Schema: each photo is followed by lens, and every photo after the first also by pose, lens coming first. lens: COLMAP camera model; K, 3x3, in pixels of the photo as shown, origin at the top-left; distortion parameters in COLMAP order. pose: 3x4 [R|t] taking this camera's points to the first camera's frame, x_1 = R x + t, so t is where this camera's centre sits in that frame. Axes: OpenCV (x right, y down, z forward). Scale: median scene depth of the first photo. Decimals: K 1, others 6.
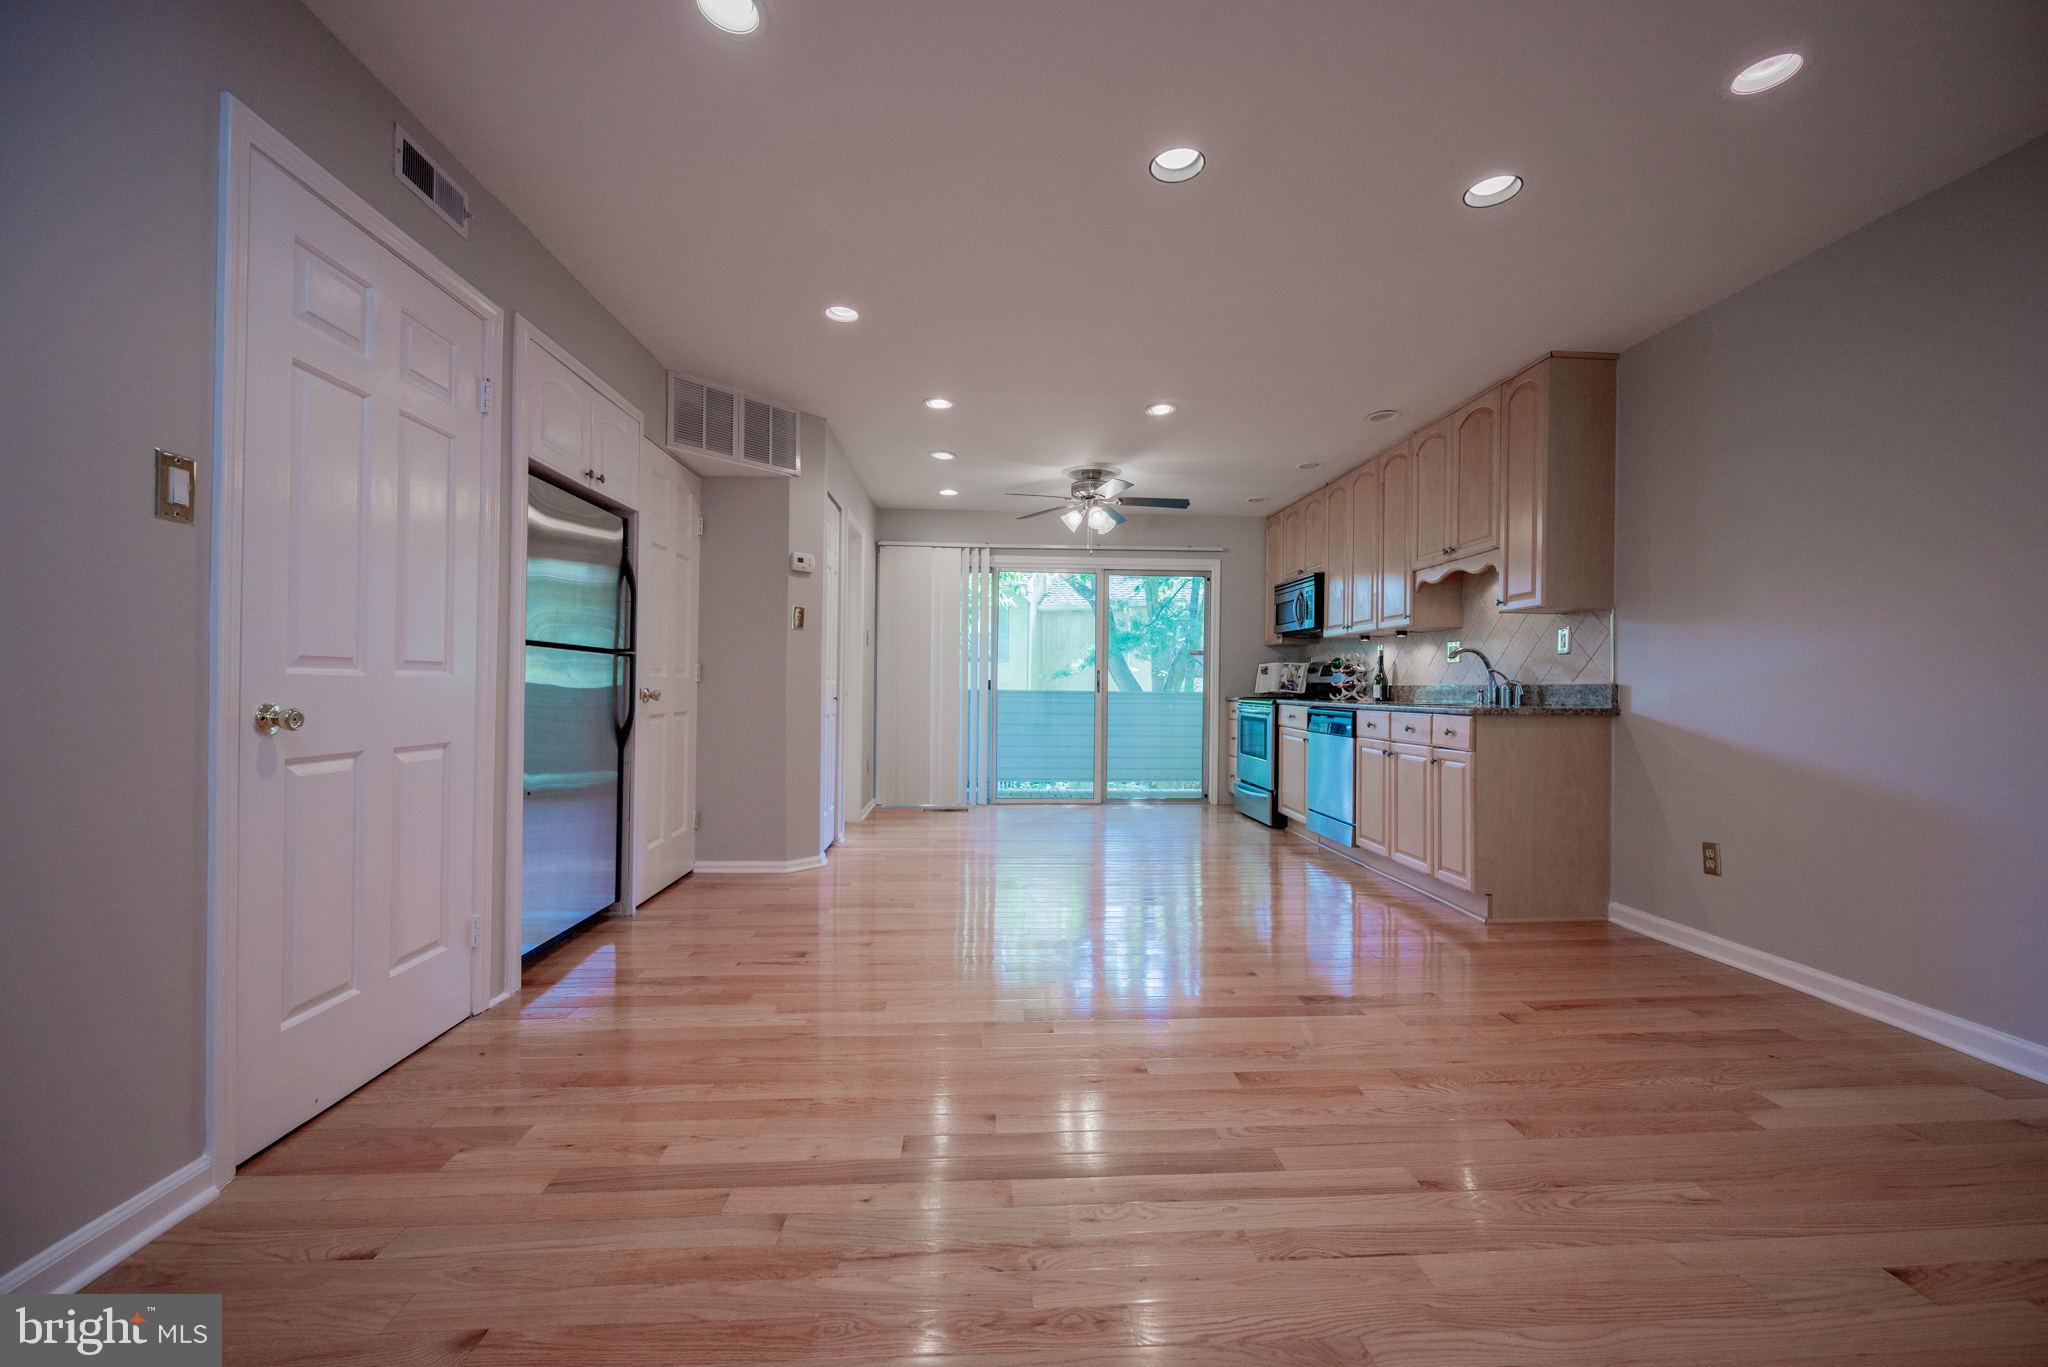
lens RADIAL K [[801.9, 0, 1029.9], [0, 801.9, 686.8], [0, 0, 1]] dist [-0.002662, -0.000065]
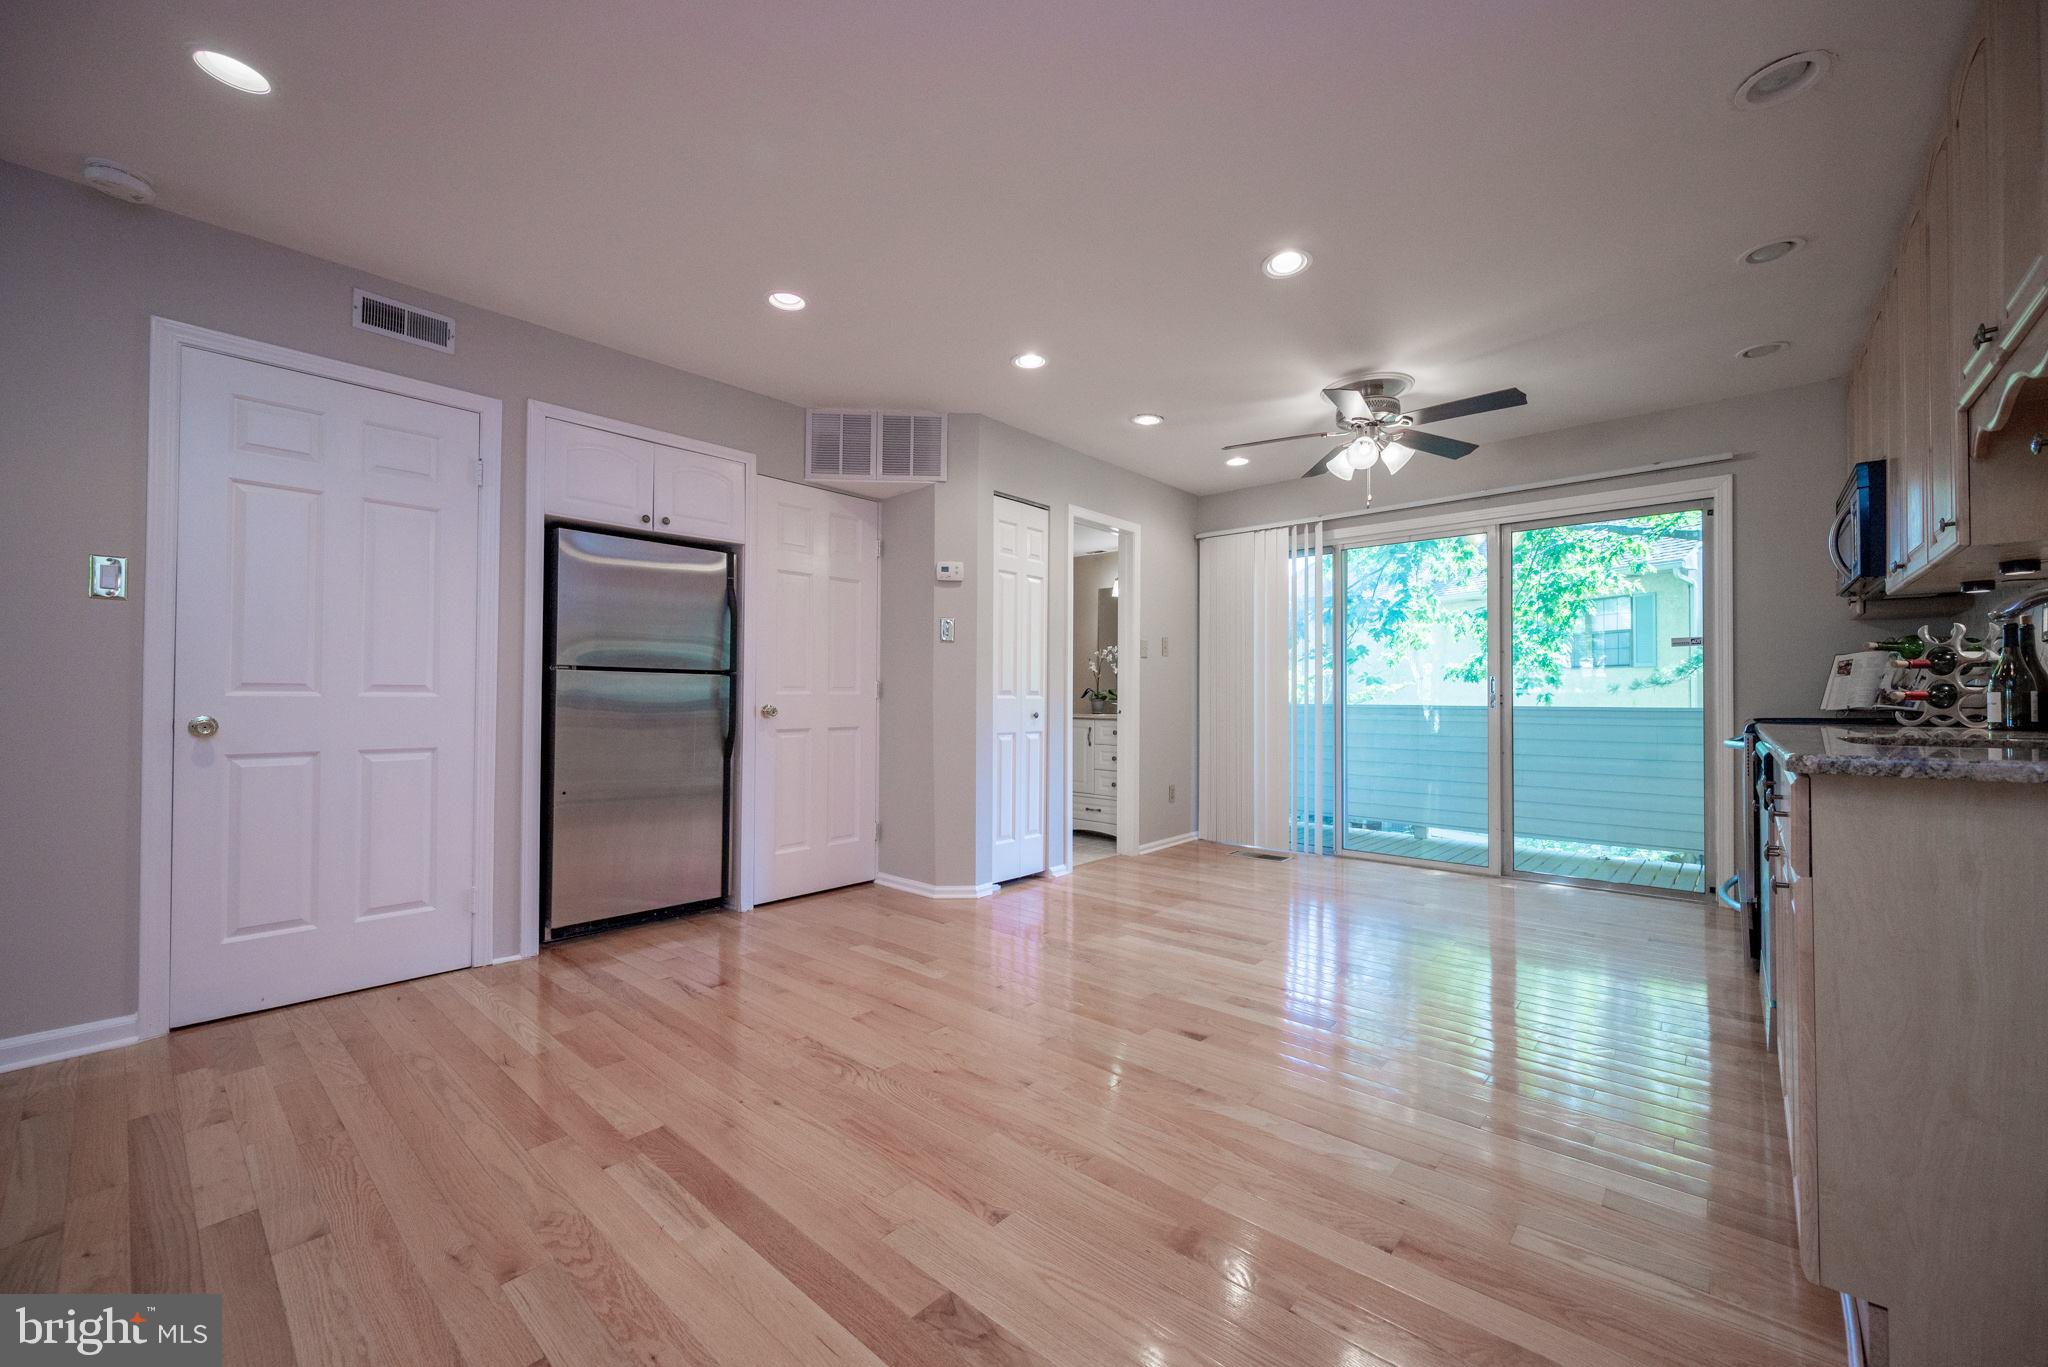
lens RADIAL K [[801.9, 0, 1032.8], [0, 801.9, 685.0], [0, 0, 1]] dist [-0.002662, -0.000065]
pose [[0.708735, -0.020500, -0.705177, 0.447716], [0.004396, 0.999687, -0.024643, 0.002582], [0.705461, 0.014366, 0.708603, 0.399102]]
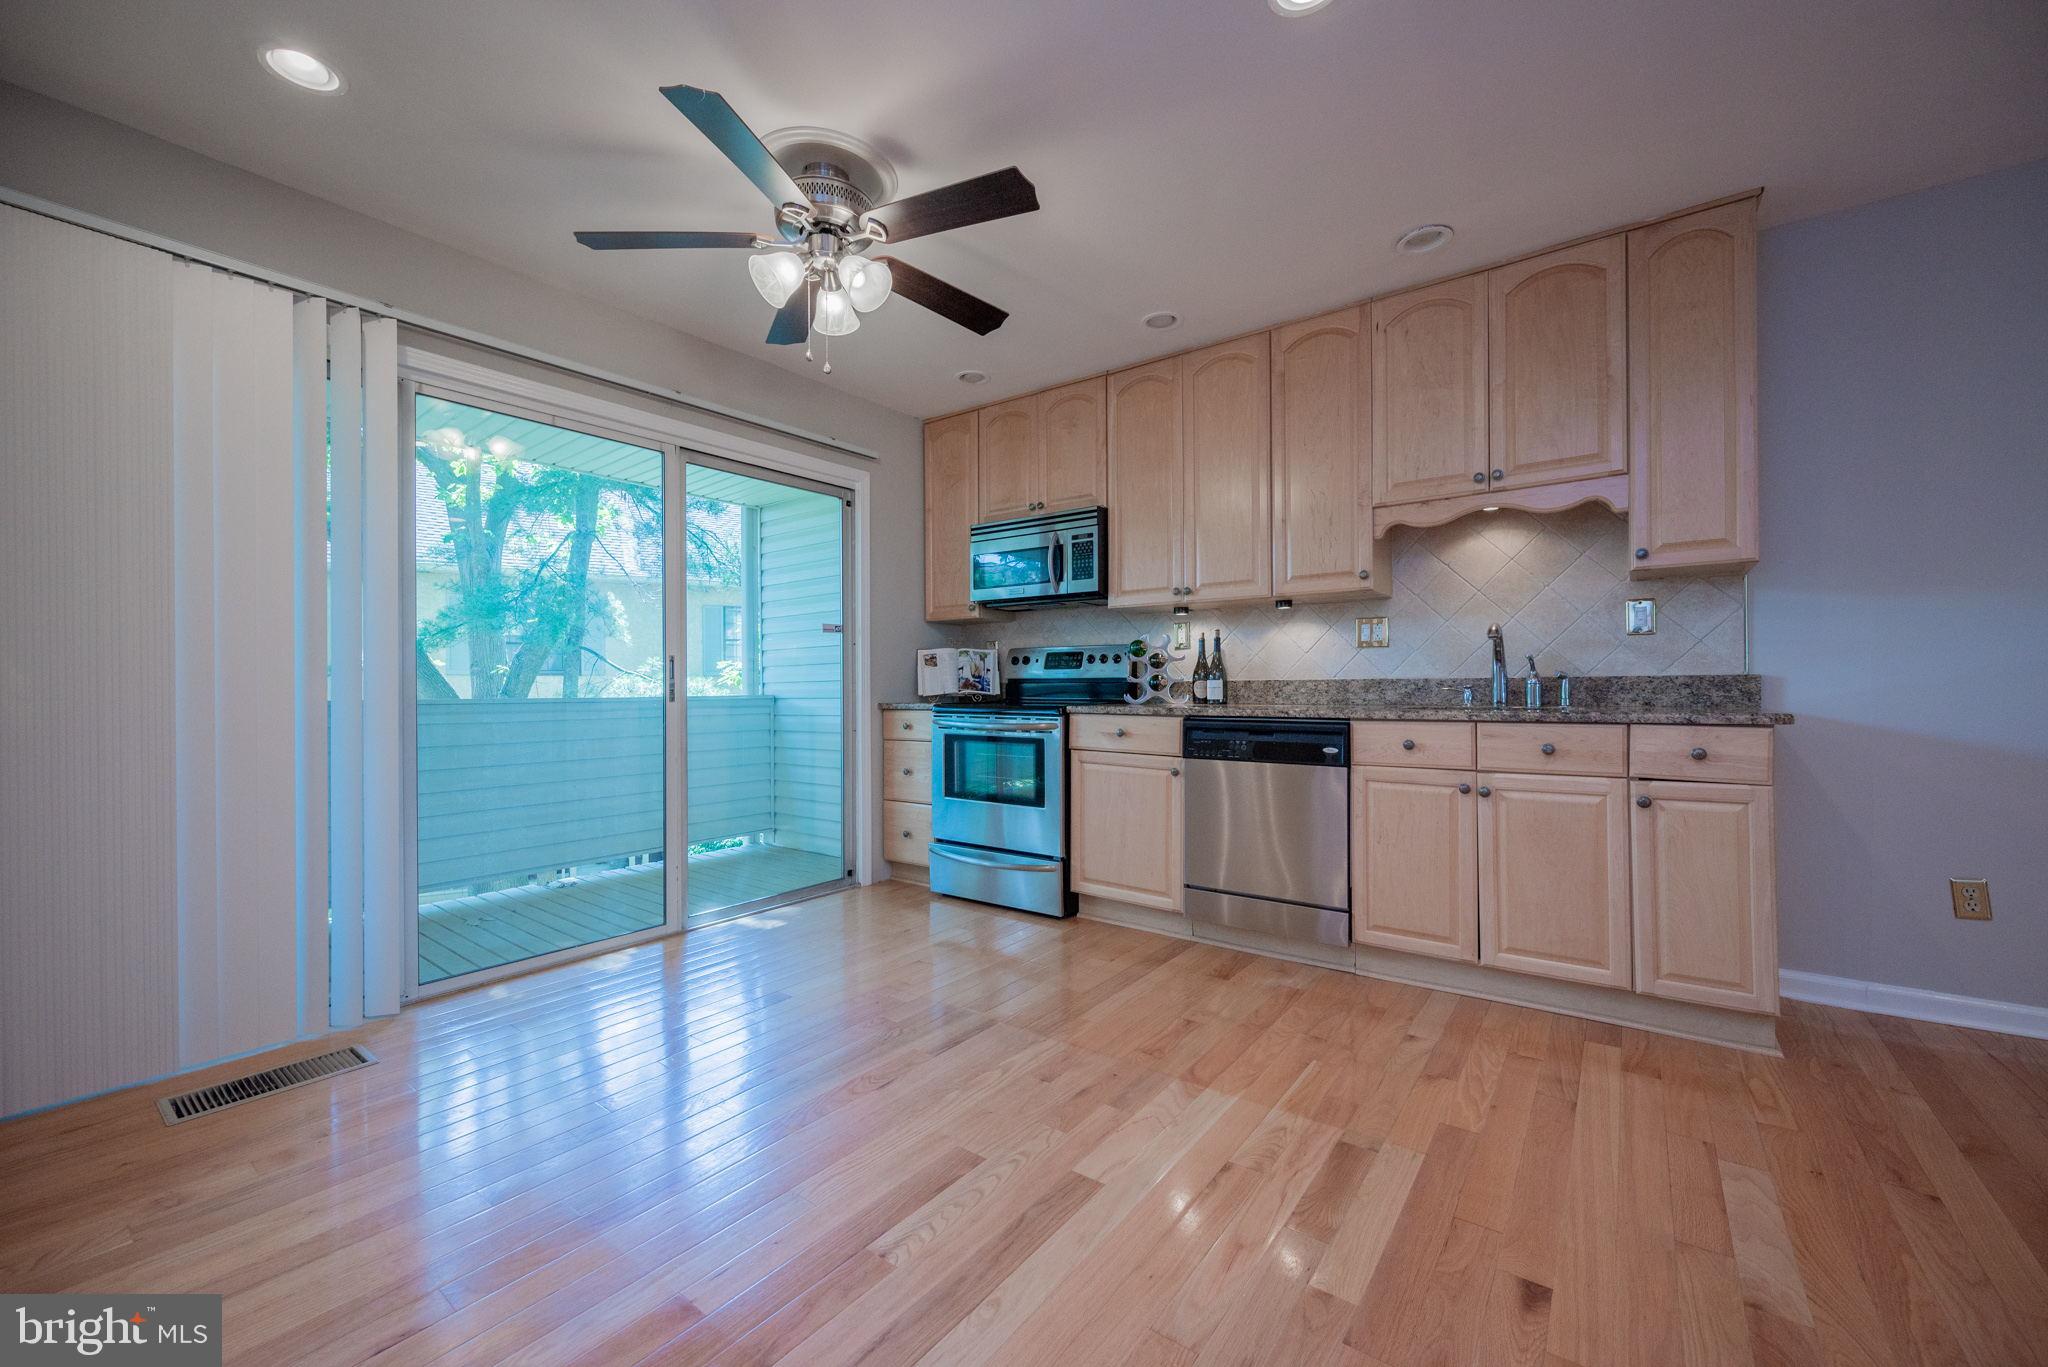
lens RADIAL K [[801.9, 0, 1031.5], [0, 801.9, 693.2], [0, 0, 1]] dist [-0.002662, -0.000065]
pose [[0.649047, -0.018393, 0.760526, -0.221698], [0.011588, 0.999831, 0.014291, -0.003688], [-0.760660, -0.000462, 0.649150, 0.823658]]
